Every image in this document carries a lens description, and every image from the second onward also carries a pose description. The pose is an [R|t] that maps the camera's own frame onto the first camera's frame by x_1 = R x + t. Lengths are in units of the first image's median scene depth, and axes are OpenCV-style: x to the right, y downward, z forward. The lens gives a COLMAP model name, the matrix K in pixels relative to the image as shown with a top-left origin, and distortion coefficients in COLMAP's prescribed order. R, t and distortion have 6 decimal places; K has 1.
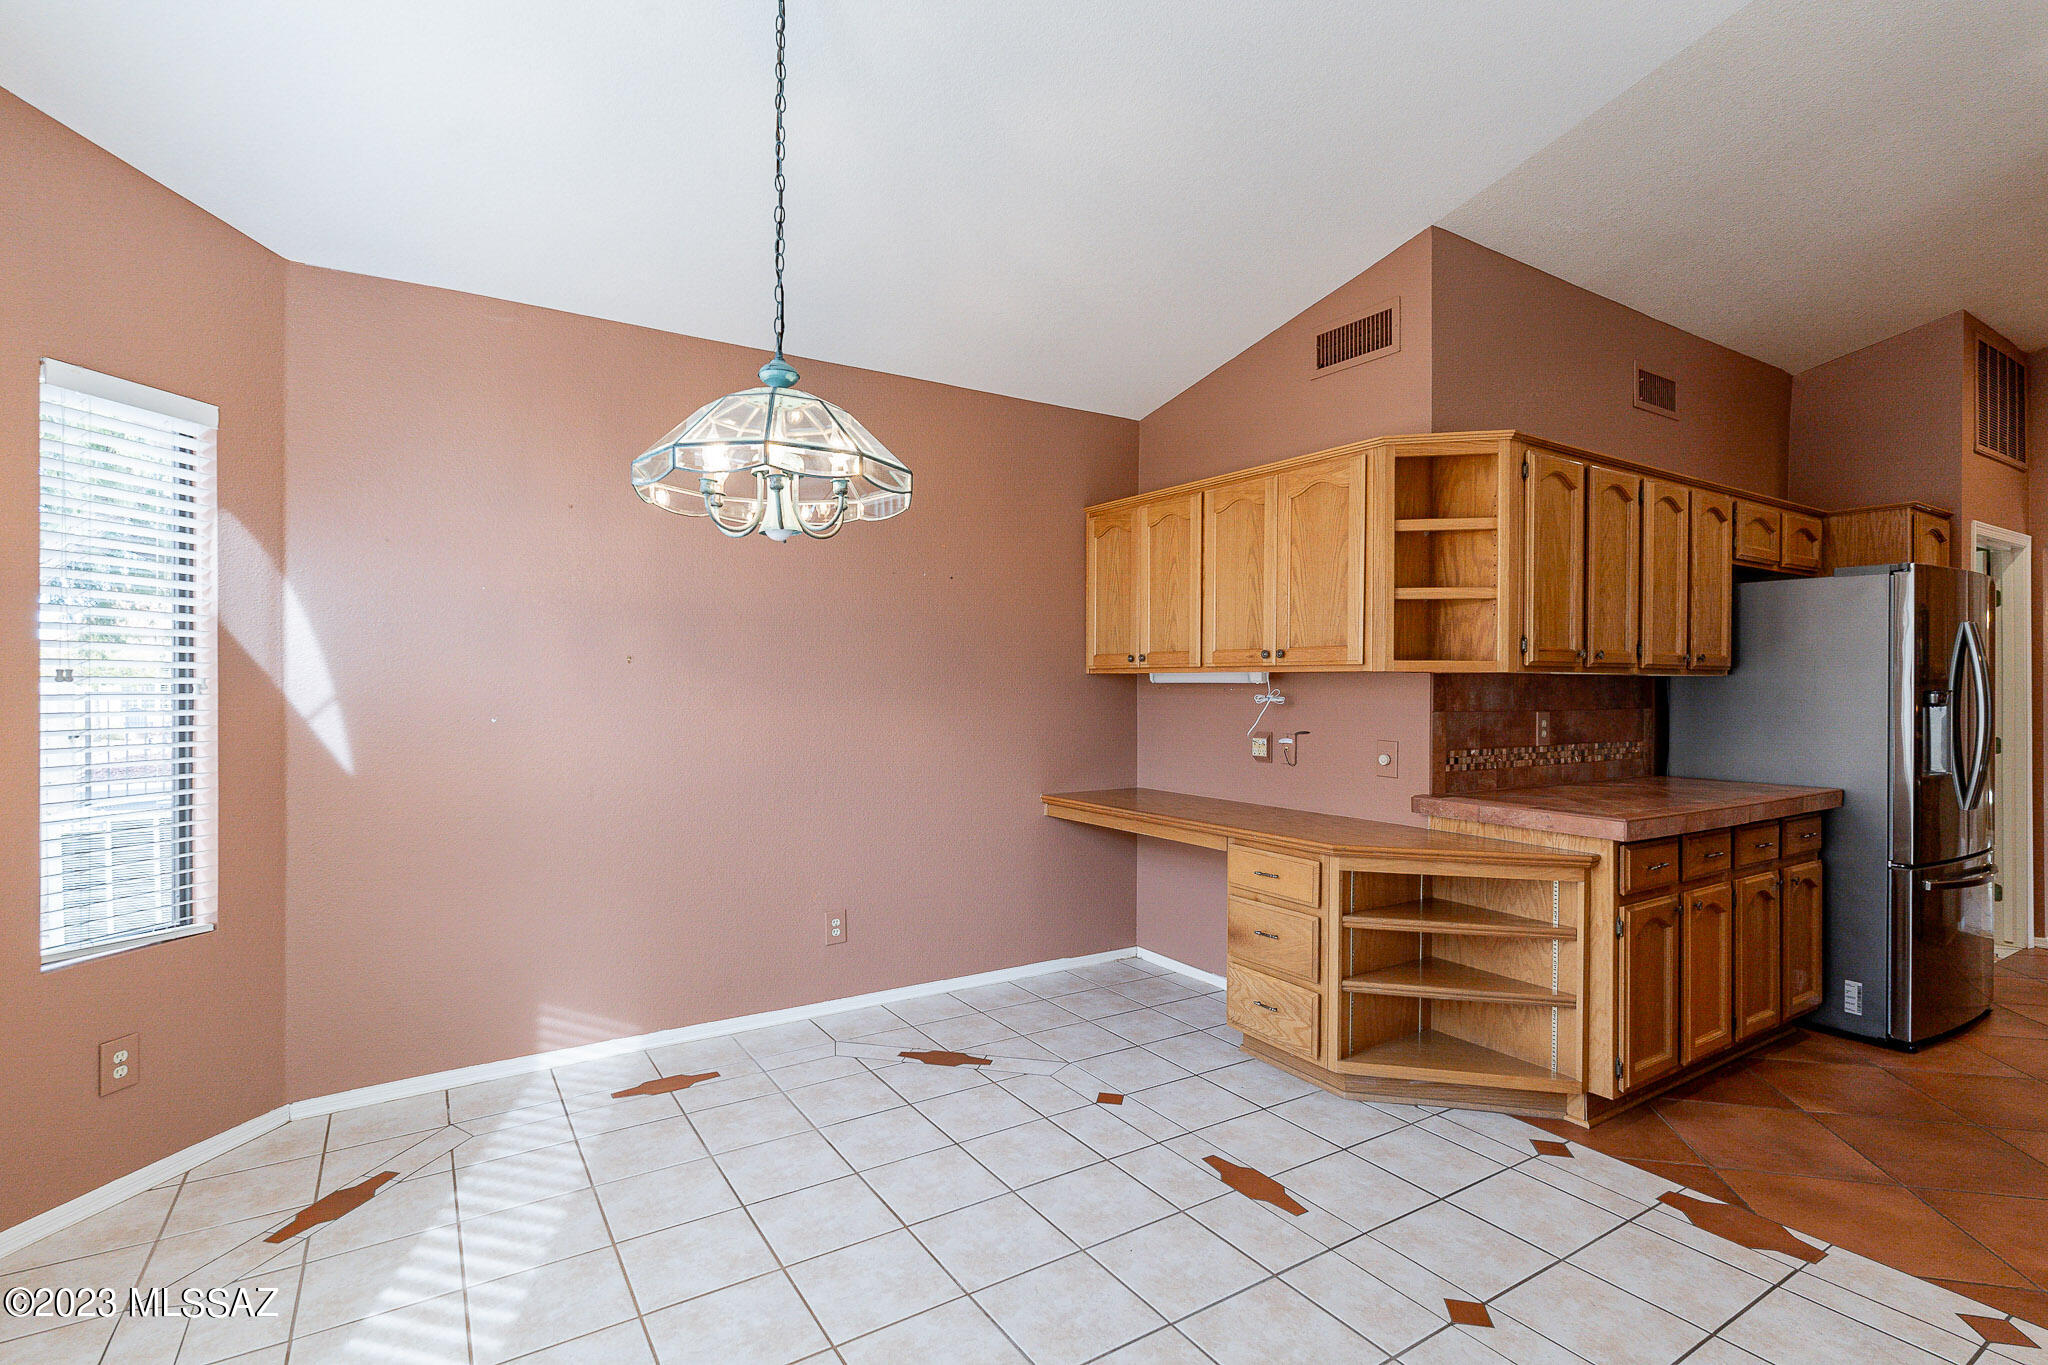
lens RADIAL K [[968.2, 0, 1016.6], [0, 968.2, 684.8], [0, 0, 1]] dist [0.002842, 0.000627]
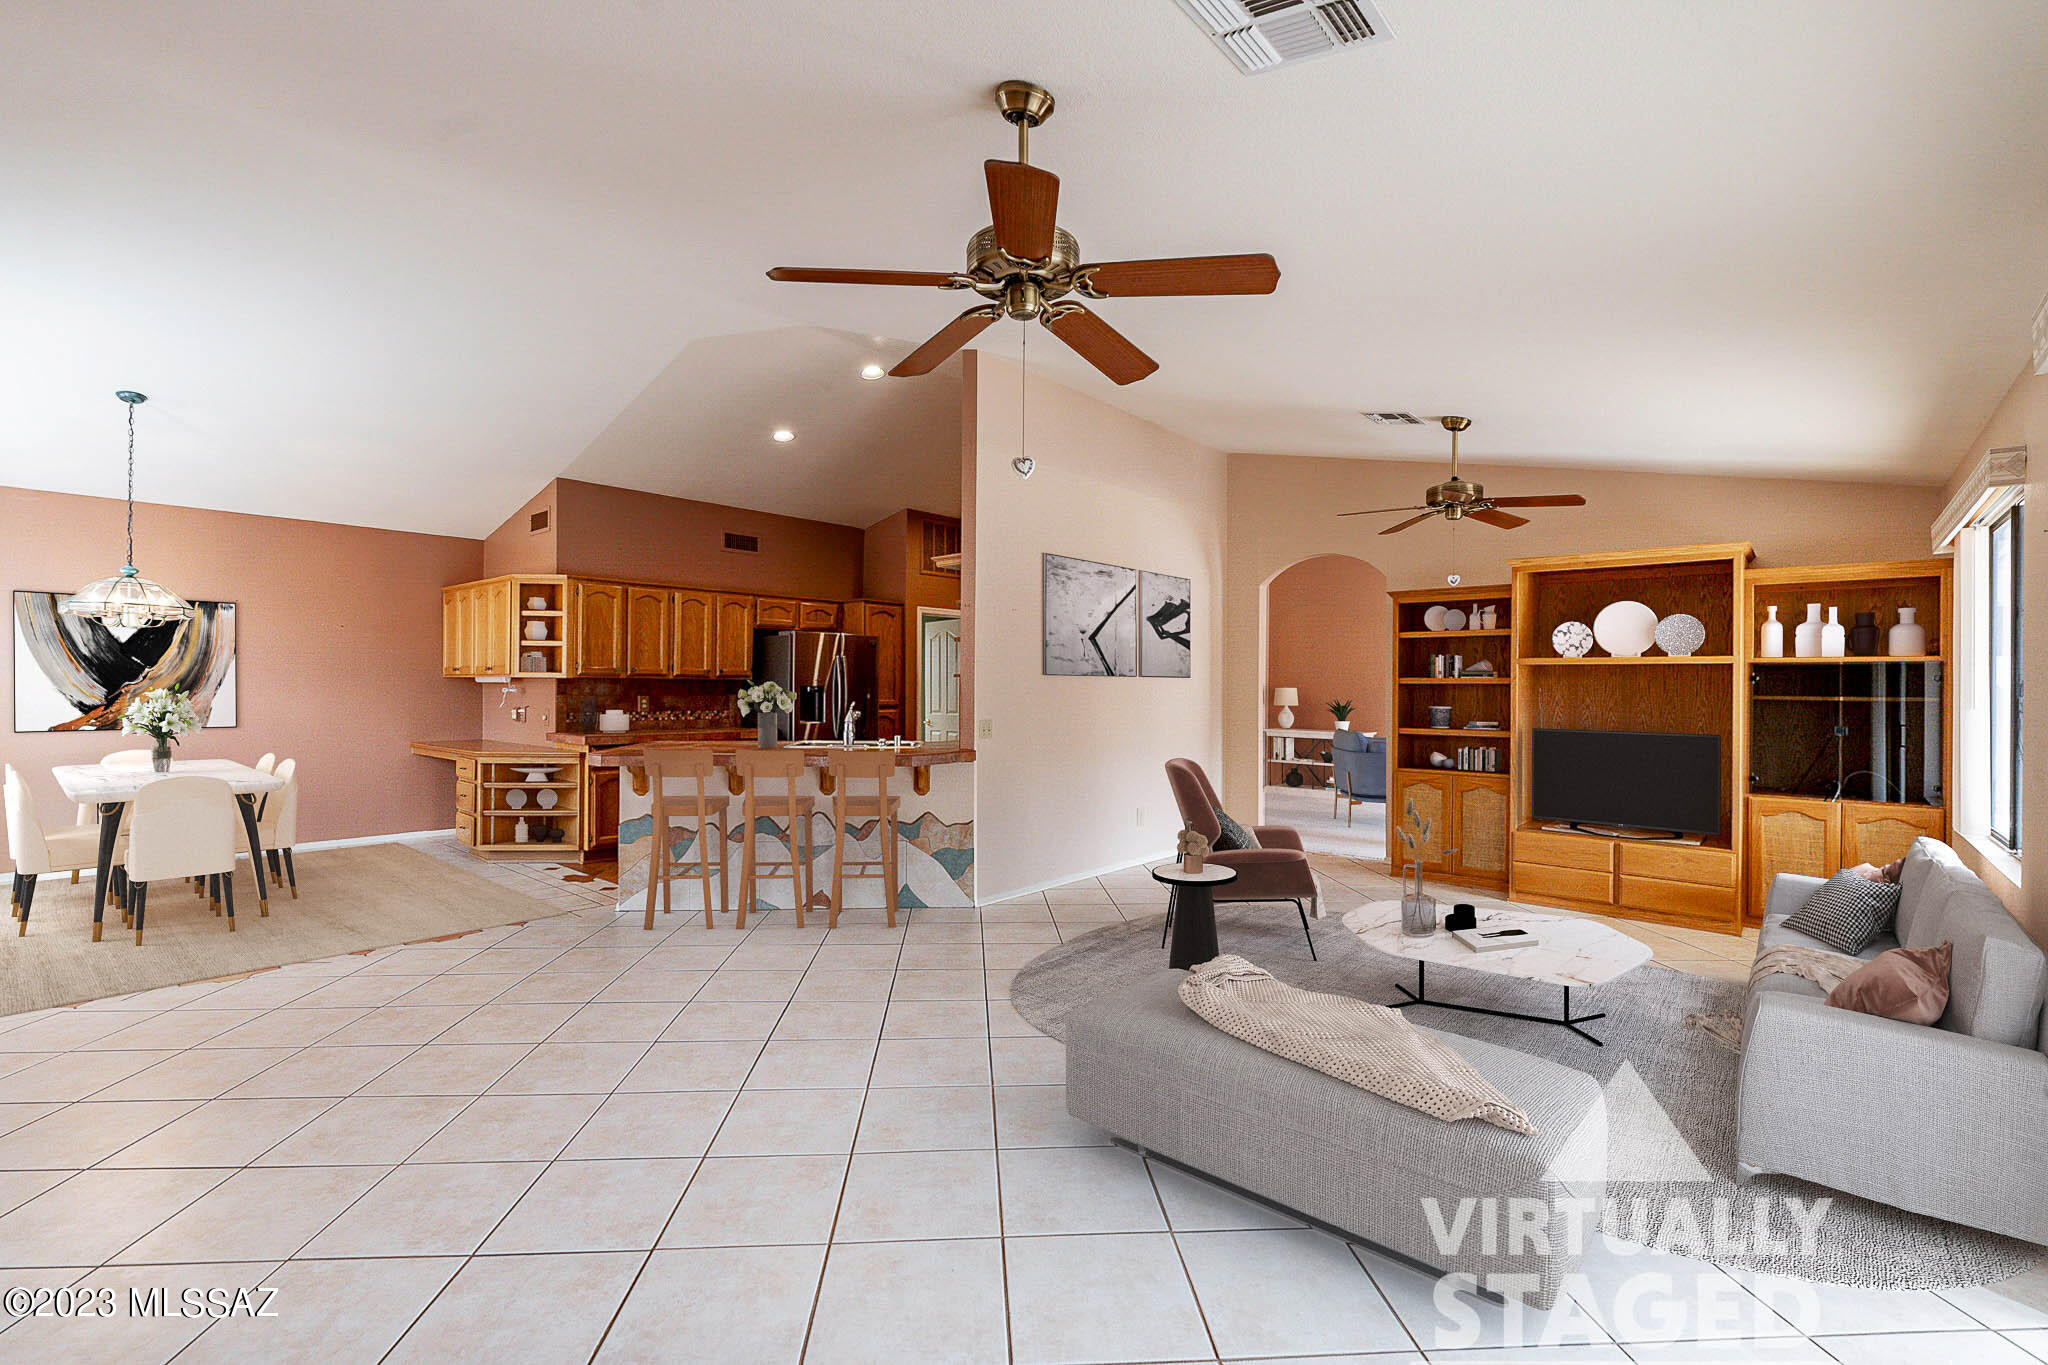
lens RADIAL K [[901.7, 0, 1015.3], [0, 901.7, 680.2], [0, 0, 1]] dist [0.001157, 0.000326]
pose [[0.962825, 0.002859, 0.270111, 0.905225], [-0.000860, 0.999971, -0.007520, 0.008340], [-0.270125, 0.007008, 0.962800, -1.310890]]
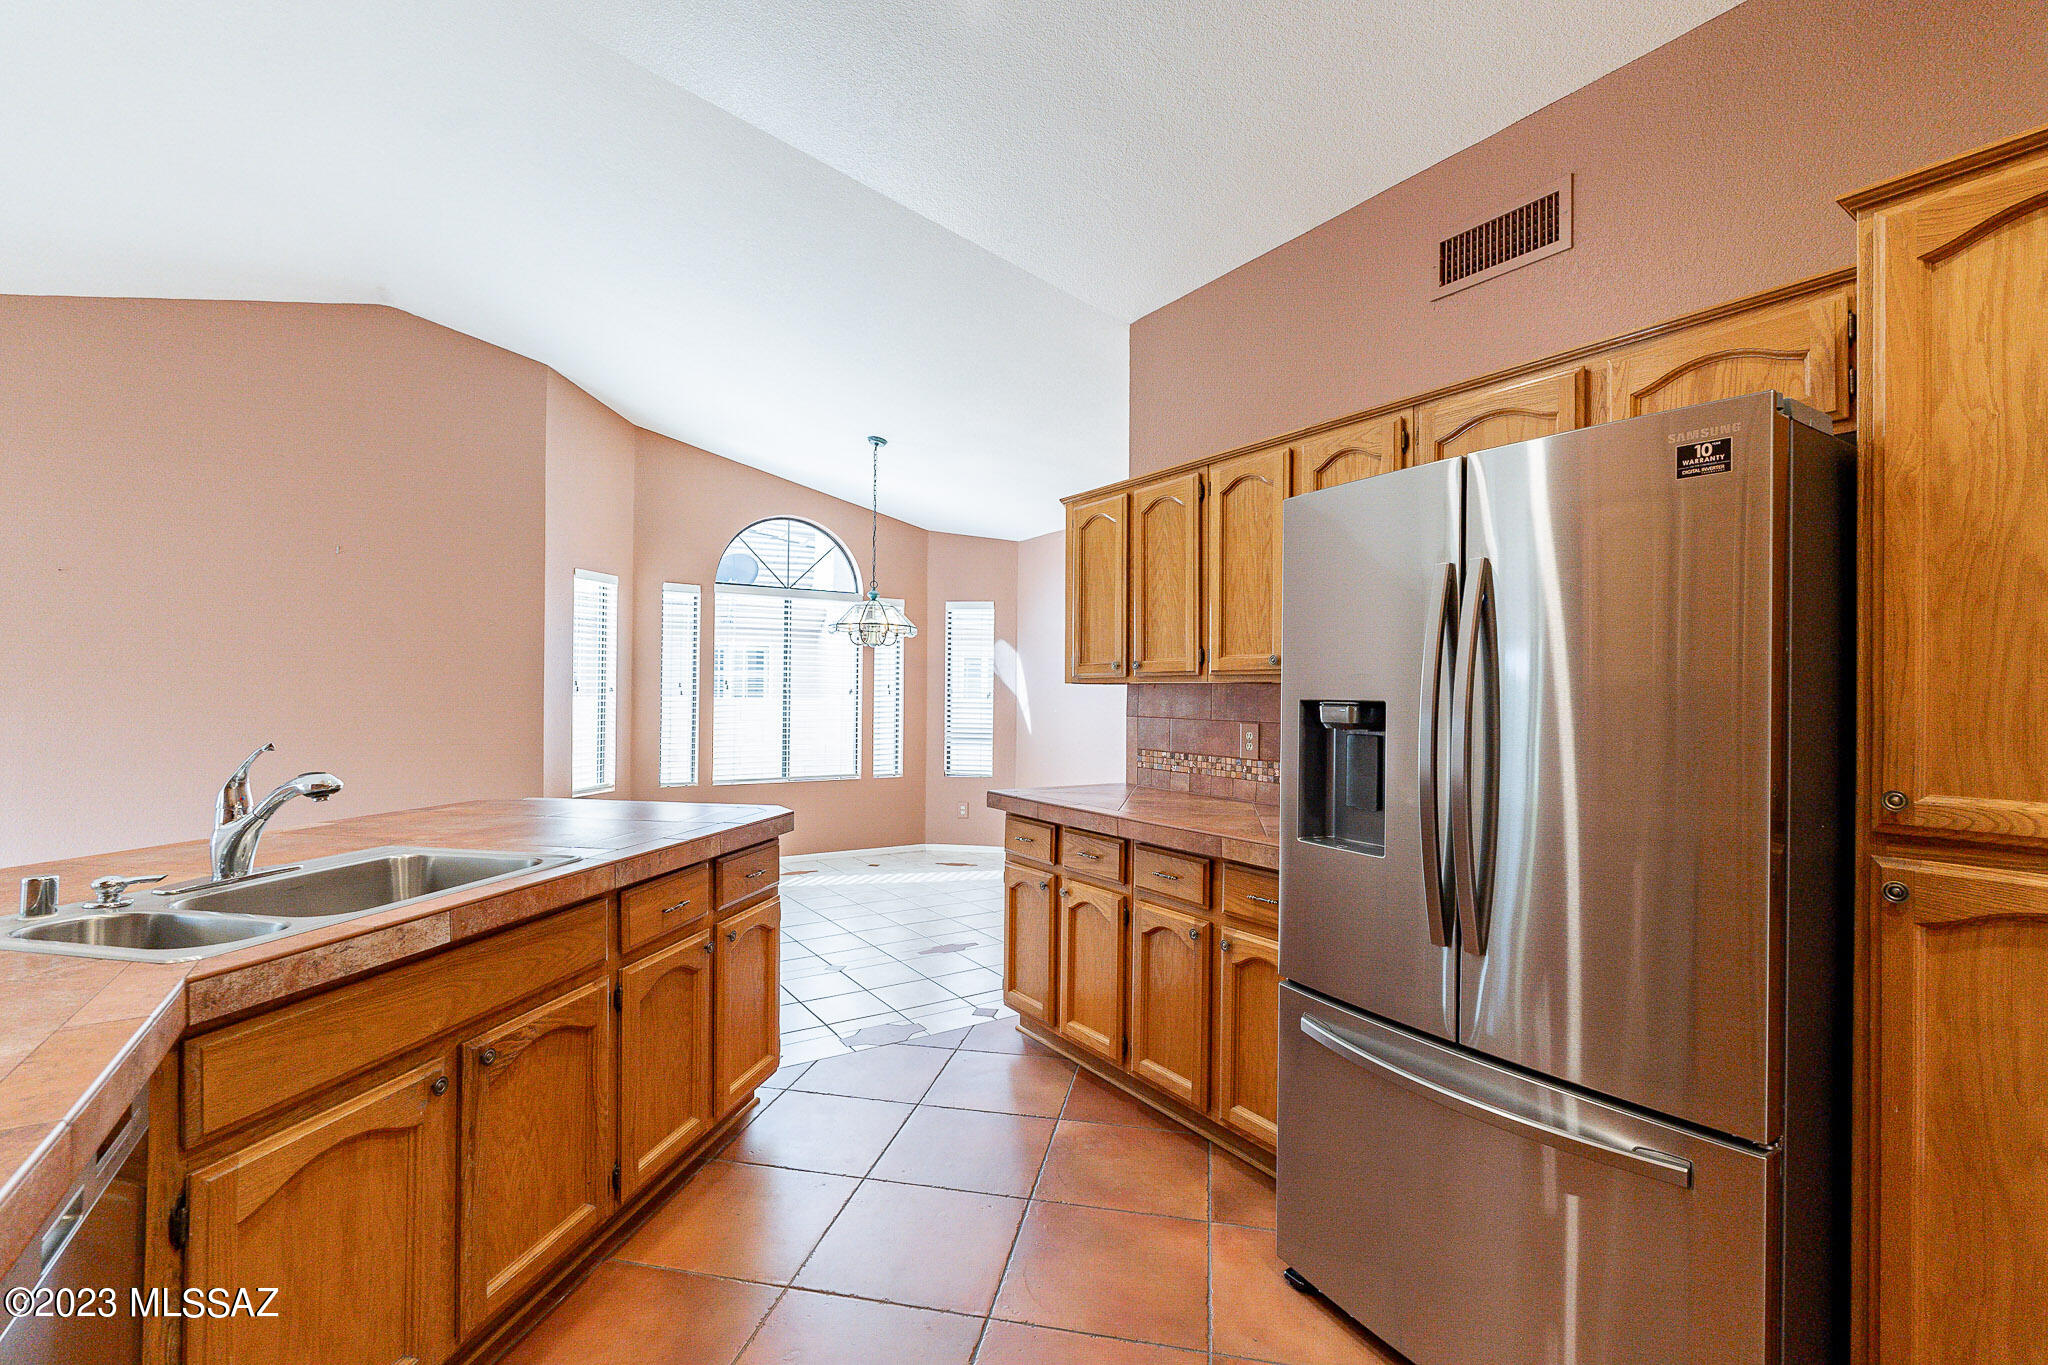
lens RADIAL K [[901.7, 0, 1015.3], [0, 901.7, 680.2], [0, 0, 1]] dist [0.001157, 0.000326]
pose [[0.006997, -0.019641, -0.999783, 1.611380], [-0.012605, 0.999726, -0.019728, 0.006847], [0.999896, 0.012741, 0.006748, 0.869452]]
